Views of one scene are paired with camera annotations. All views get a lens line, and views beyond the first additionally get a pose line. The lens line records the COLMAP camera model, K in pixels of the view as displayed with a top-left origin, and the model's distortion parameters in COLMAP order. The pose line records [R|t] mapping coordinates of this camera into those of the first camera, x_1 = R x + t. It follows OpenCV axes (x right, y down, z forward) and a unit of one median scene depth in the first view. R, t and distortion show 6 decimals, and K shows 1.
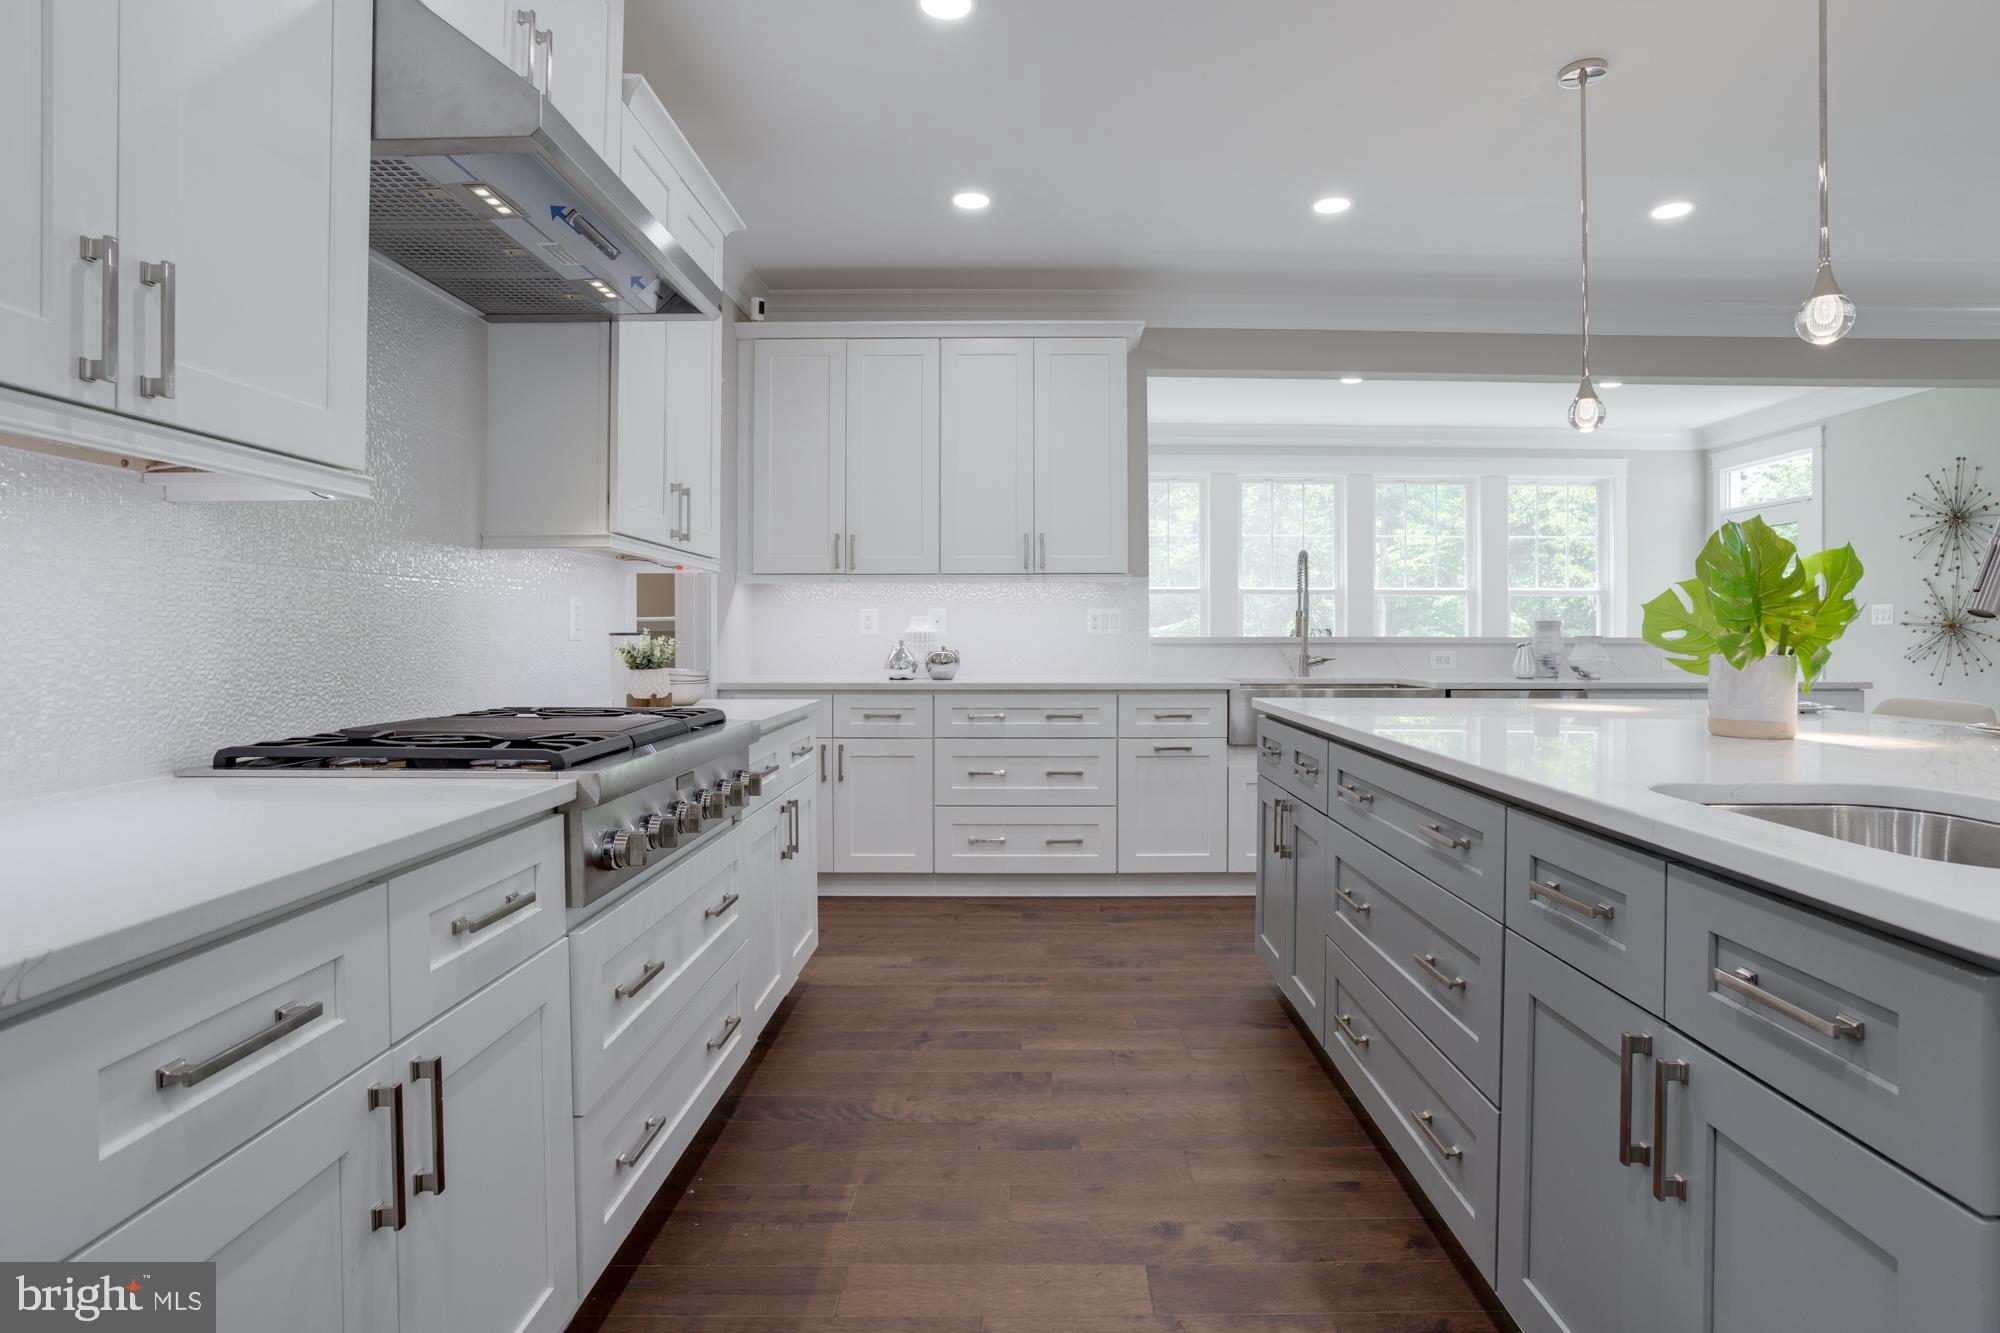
lens RADIAL K [[1026.4, 0, 1006.3], [0, 1026.4, 625.3], [0, 0, 1]] dist [-0.062126, 0.032758]
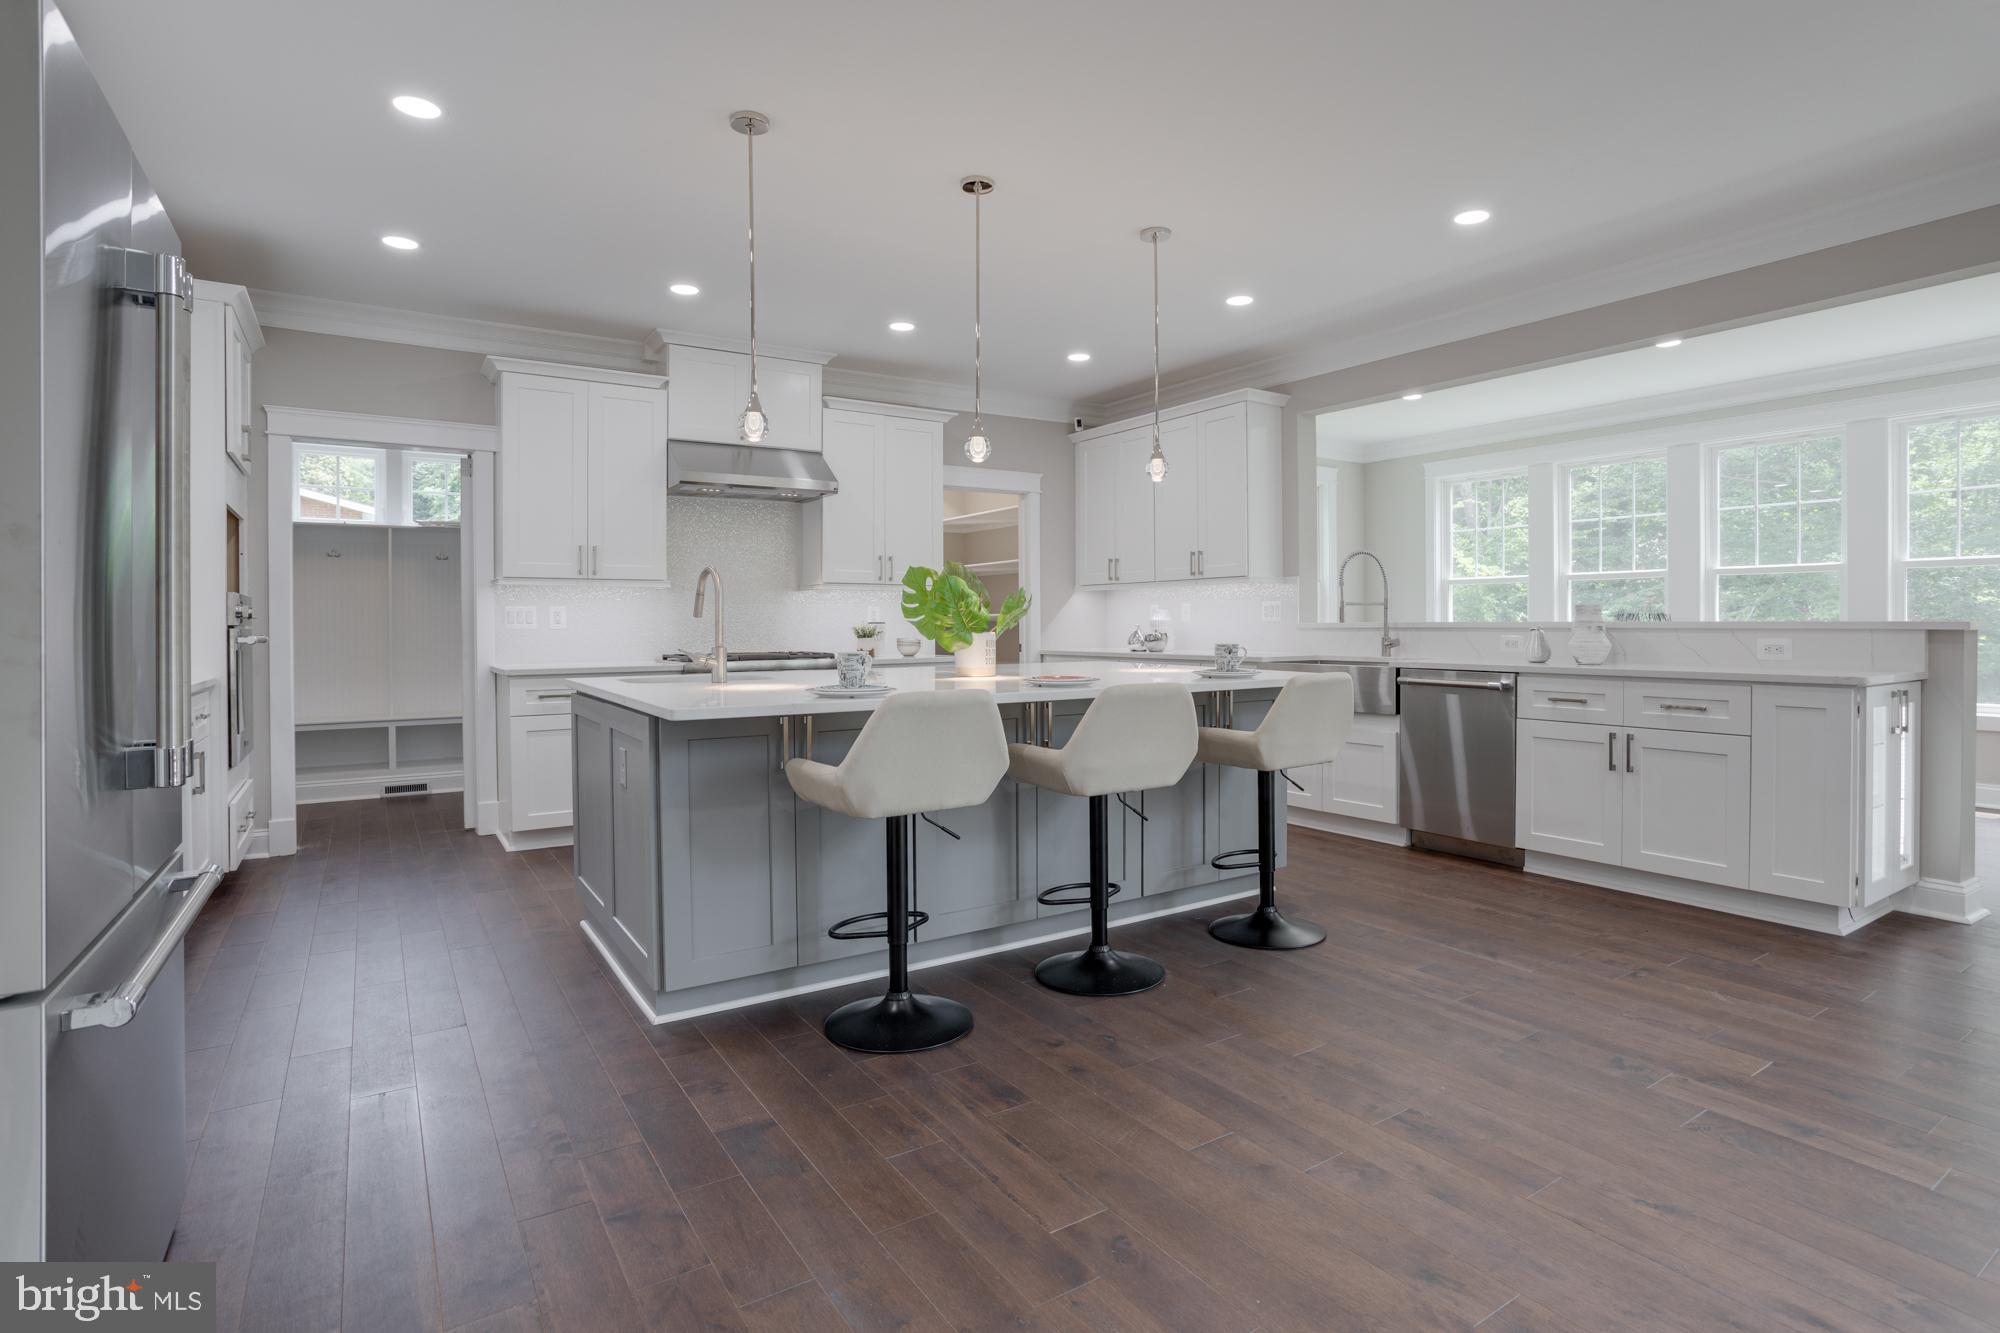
lens RADIAL K [[990.9, 0, 1014.3], [0, 990.9, 636.7], [0, 0, 1]] dist [-0.059155, 0.028873]
pose [[0.552606, 0.007317, -0.833410, 1.013182], [0.013008, 0.999764, 0.017403, 0.002698], [0.833341, -0.020458, 0.552381, 0.027054]]
